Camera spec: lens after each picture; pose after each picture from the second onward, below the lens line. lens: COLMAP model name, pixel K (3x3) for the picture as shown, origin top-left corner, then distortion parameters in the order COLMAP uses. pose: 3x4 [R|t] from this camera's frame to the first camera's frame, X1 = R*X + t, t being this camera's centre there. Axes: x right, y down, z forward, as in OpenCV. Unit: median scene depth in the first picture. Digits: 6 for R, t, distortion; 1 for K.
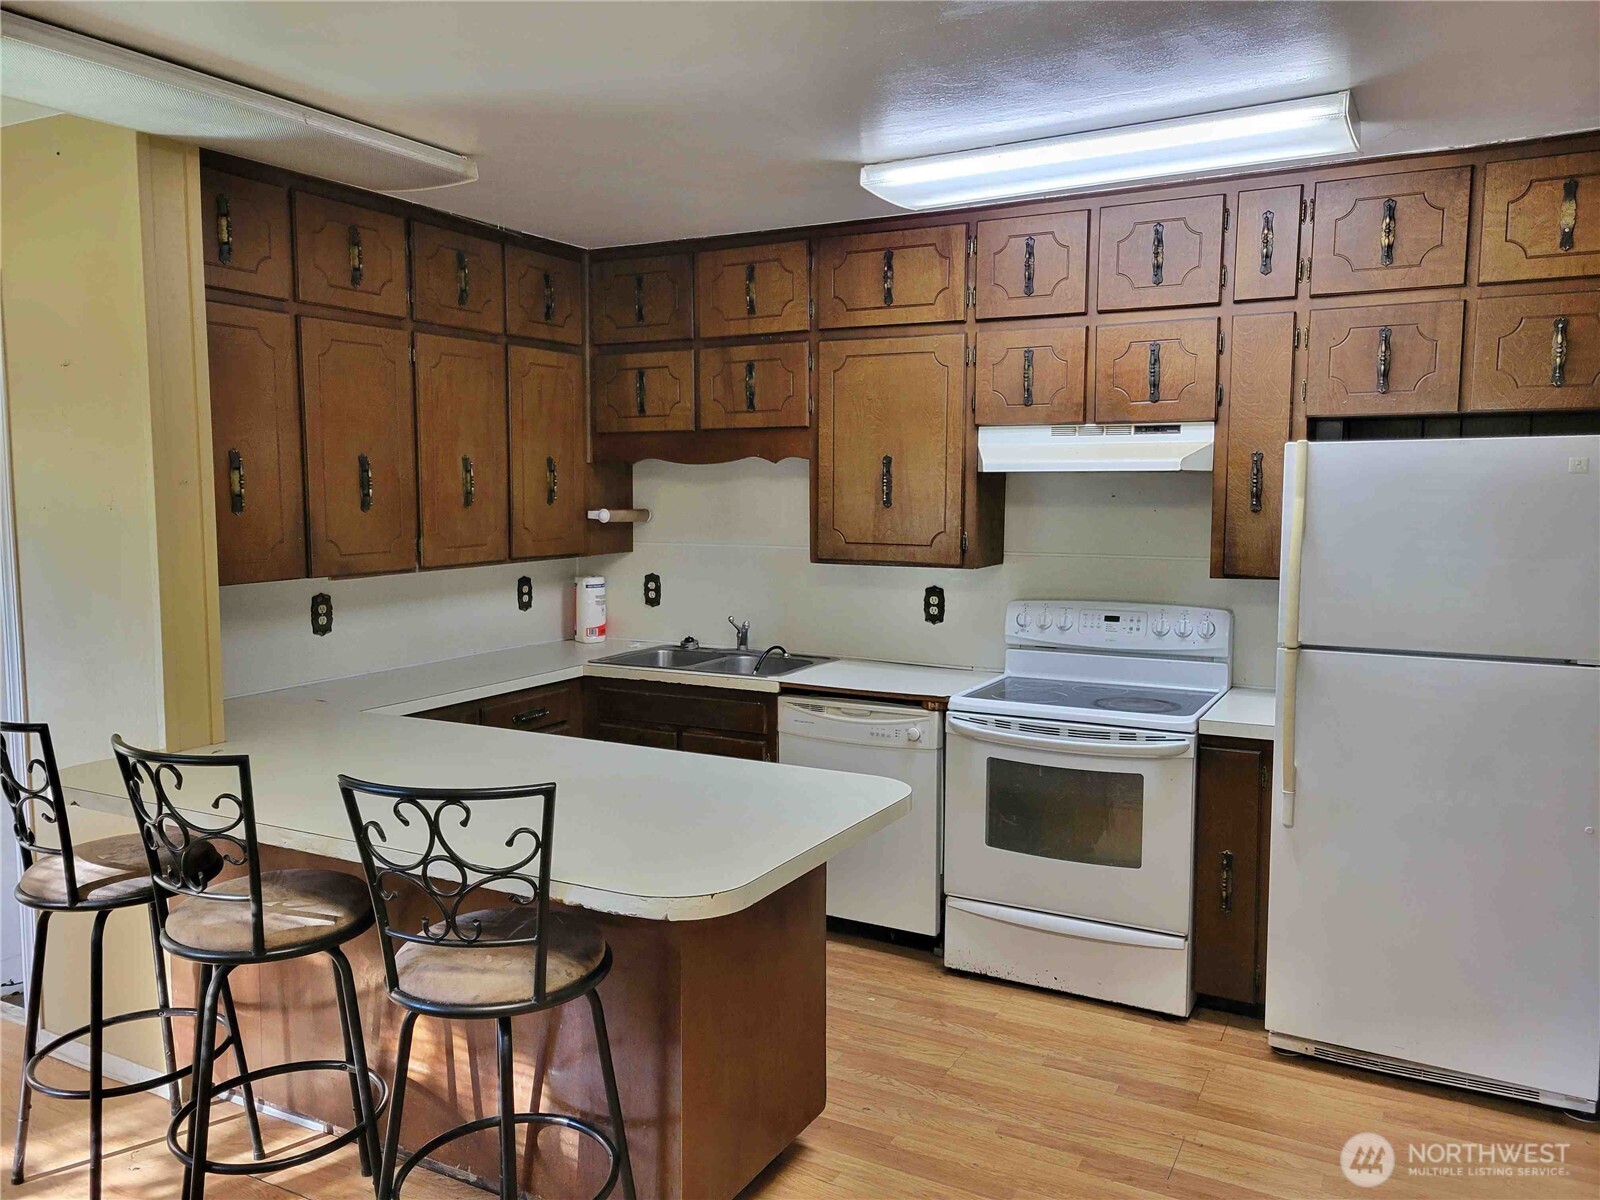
lens RADIAL K [[1223.3, 0, 800.0], [0, 1223.3, 600.0], [0, 0, 1]] dist [0.093622, -0.089008]
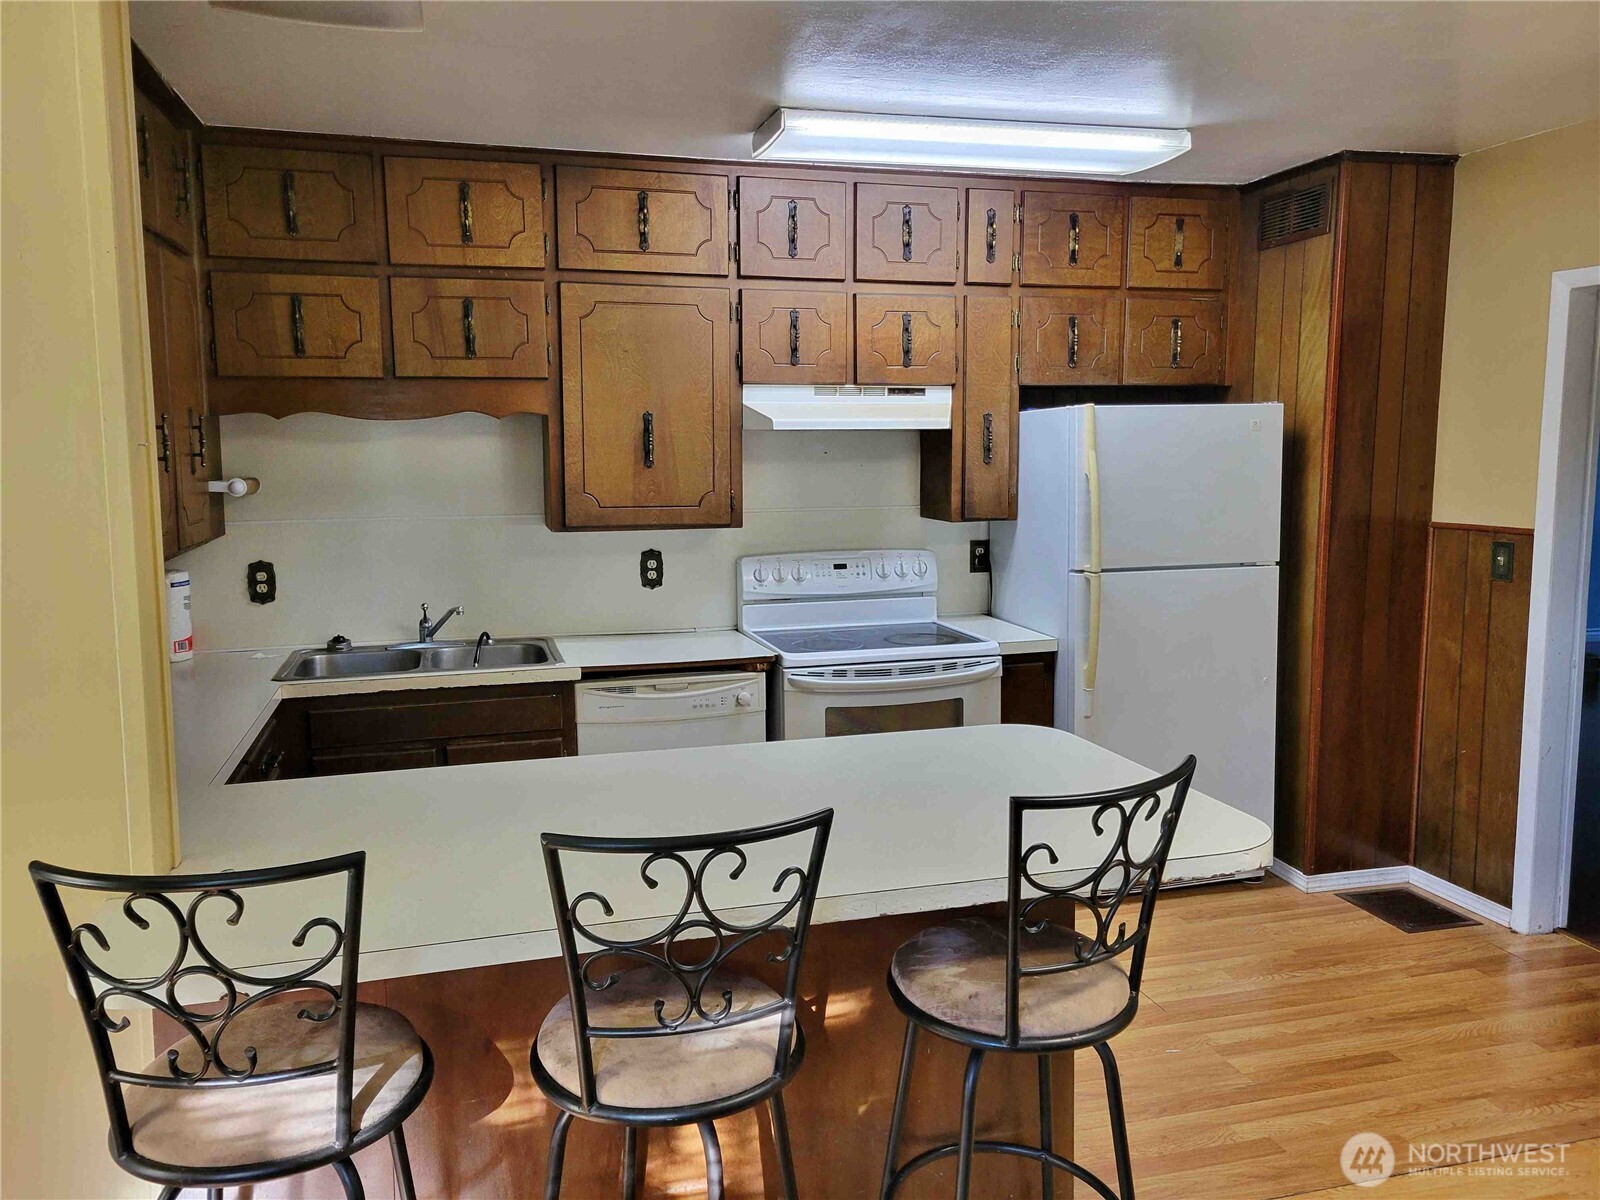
lens RADIAL K [[1204.6, 0, 791.0], [0, 1204.6, 591.5], [0, 0, 1]] dist [0.038046, -0.008563]
pose [[0.715360, -0.093212, 0.692512, -0.510868], [0.073931, 0.995596, 0.057637, -0.026947], [-0.694834, 0.009967, 0.719101, 0.268218]]
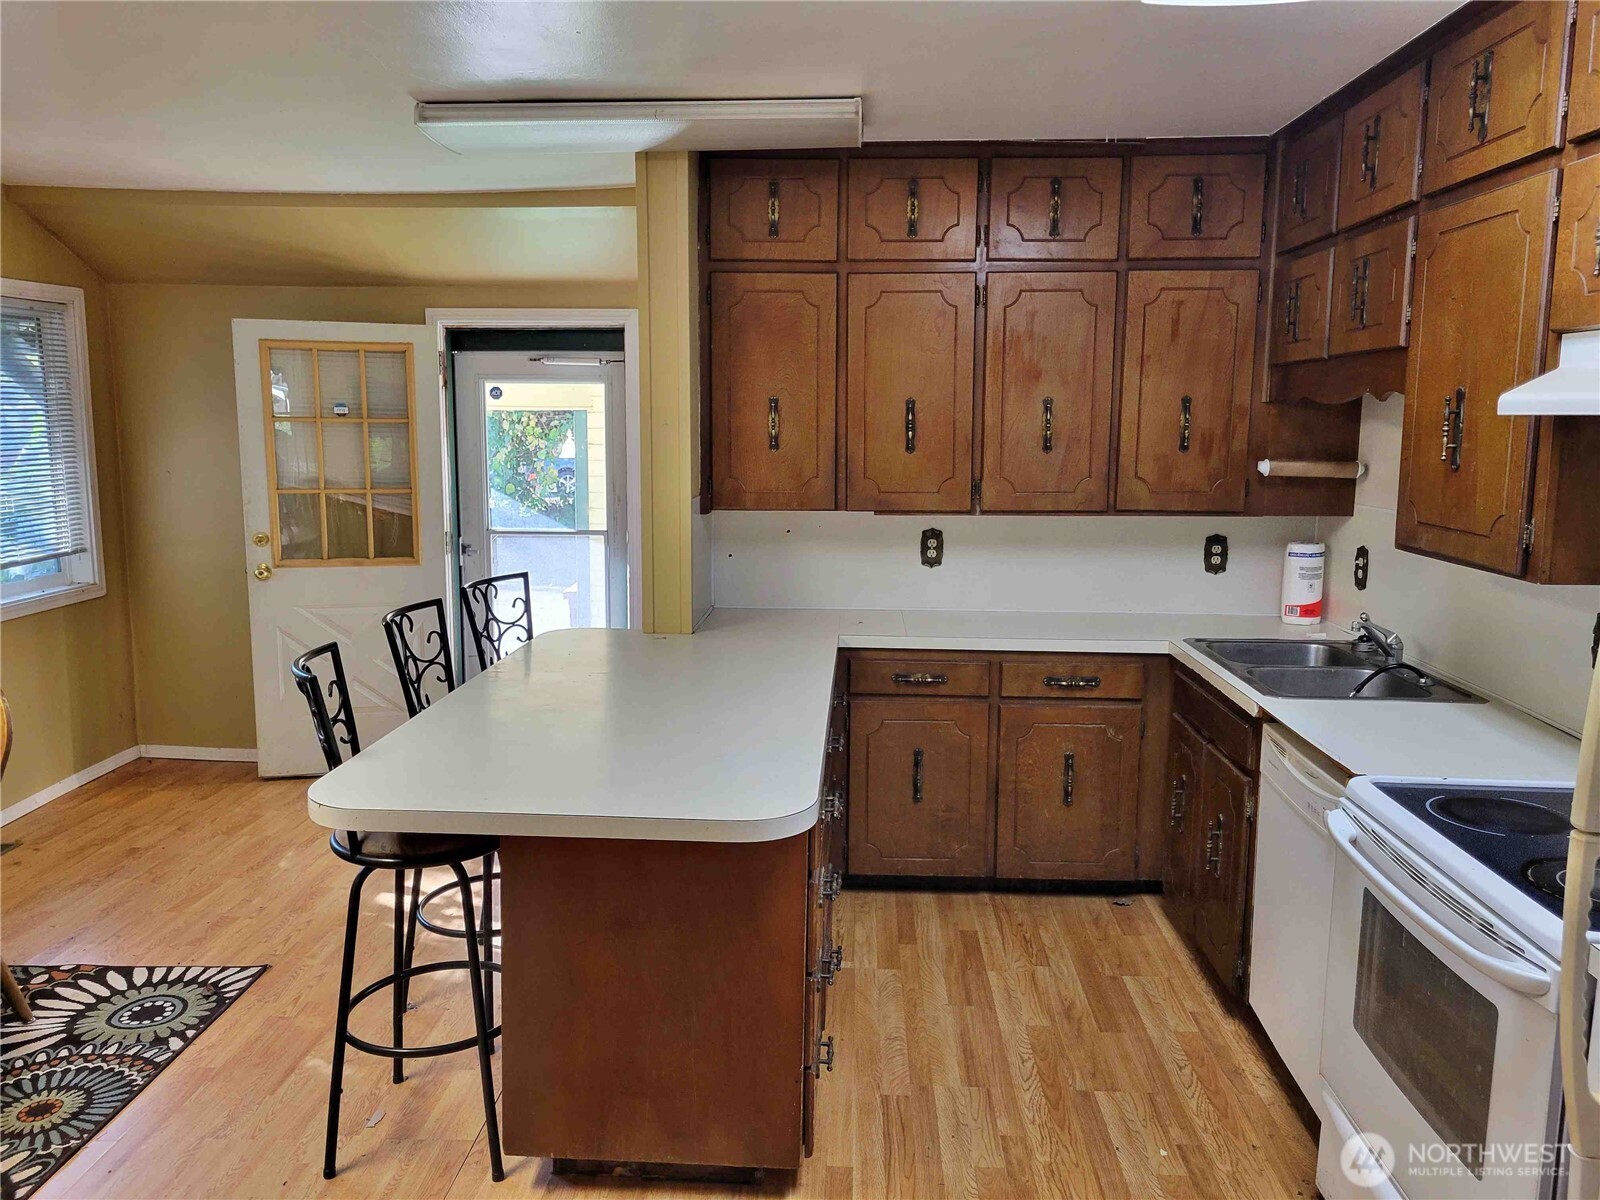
lens RADIAL K [[1204.6, 0, 791.0], [0, 1204.6, 591.5], [0, 0, 1]] dist [0.038046, -0.008563]
pose [[0.427174, 0.135149, -0.894012, 0.503906], [-0.093569, 0.990065, 0.104960, -0.049353], [0.899315, 0.038815, 0.435575, 0.433934]]
